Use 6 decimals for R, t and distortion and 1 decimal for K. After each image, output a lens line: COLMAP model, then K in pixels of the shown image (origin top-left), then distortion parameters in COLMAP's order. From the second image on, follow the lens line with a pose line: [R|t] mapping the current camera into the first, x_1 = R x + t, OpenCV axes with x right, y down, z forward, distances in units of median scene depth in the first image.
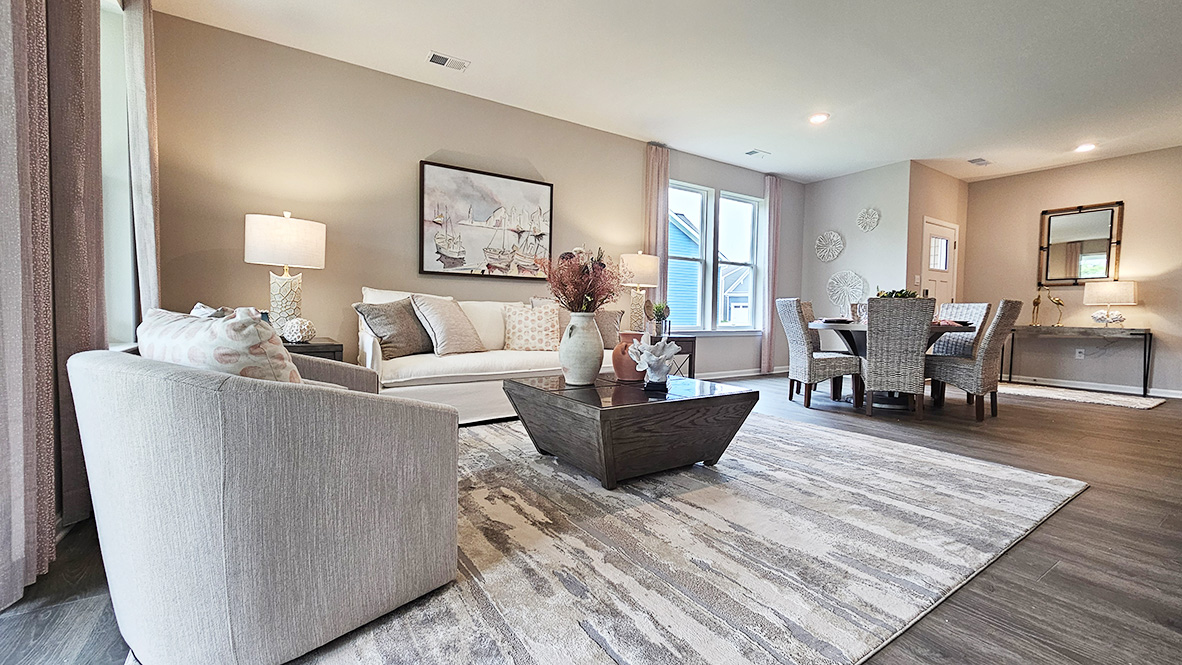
lens RADIAL K [[483.5, 0, 600.6], [0, 483.5, 331.6], [0, 0, 1]] dist [-0.002869, 0.000663]
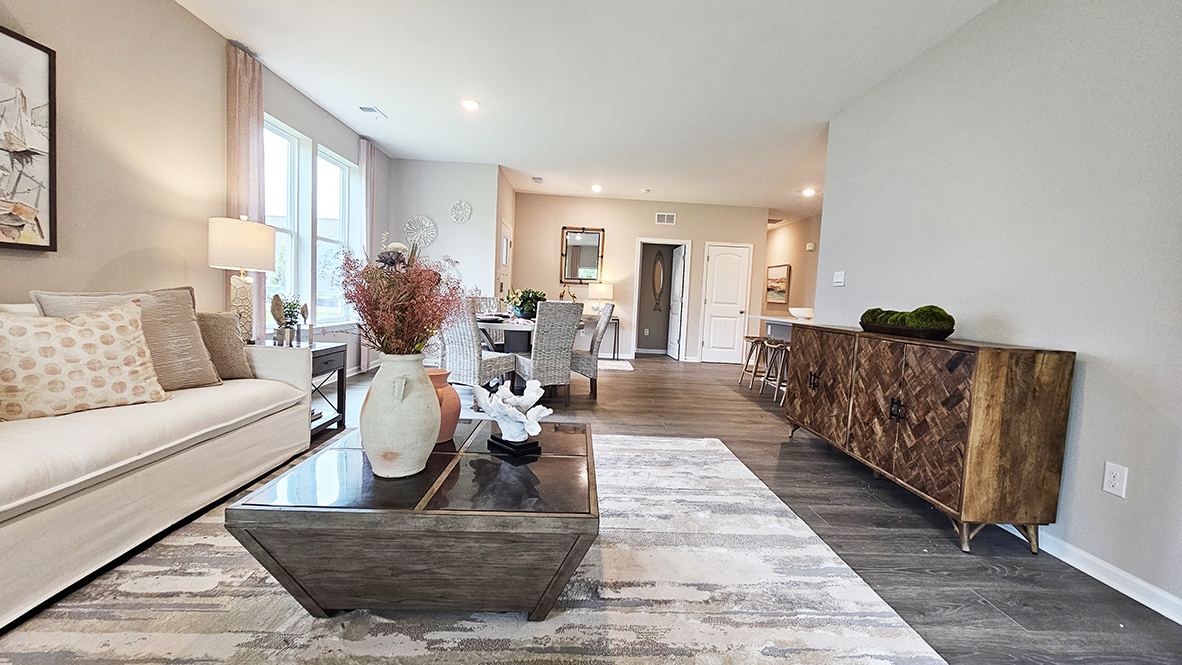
lens RADIAL K [[483.5, 0, 593.5], [0, 483.5, 331.0], [0, 0, 1]] dist [-0.002869, 0.000663]
pose [[0.526558, -0.050437, 0.848642, -0.448996], [-0.005703, 0.998007, 0.062853, -0.112685], [-0.850120, -0.037936, 0.525221, 0.524887]]
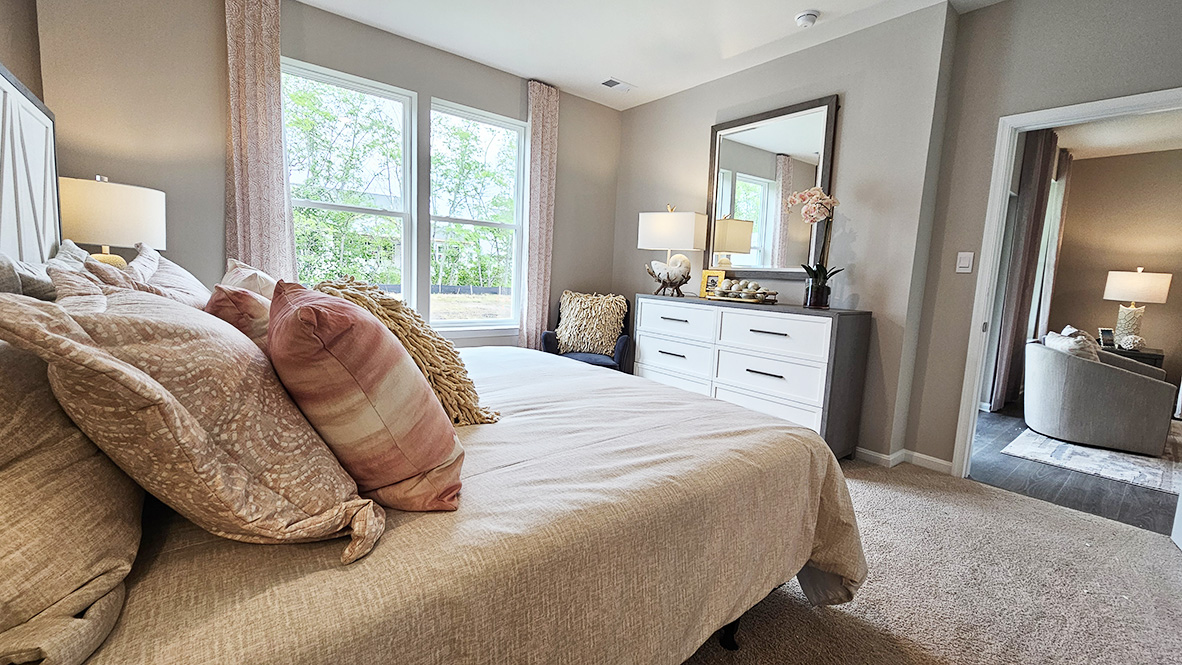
lens RADIAL K [[483.5, 0, 596.2], [0, 483.5, 328.9], [0, 0, 1]] dist [-0.002869, 0.000663]
pose [[0.093811, 0.103376, -0.990209, 0.536147], [-0.088777, 0.991501, 0.095100, -0.028455], [0.991624, 0.078987, 0.102191, -0.636886]]
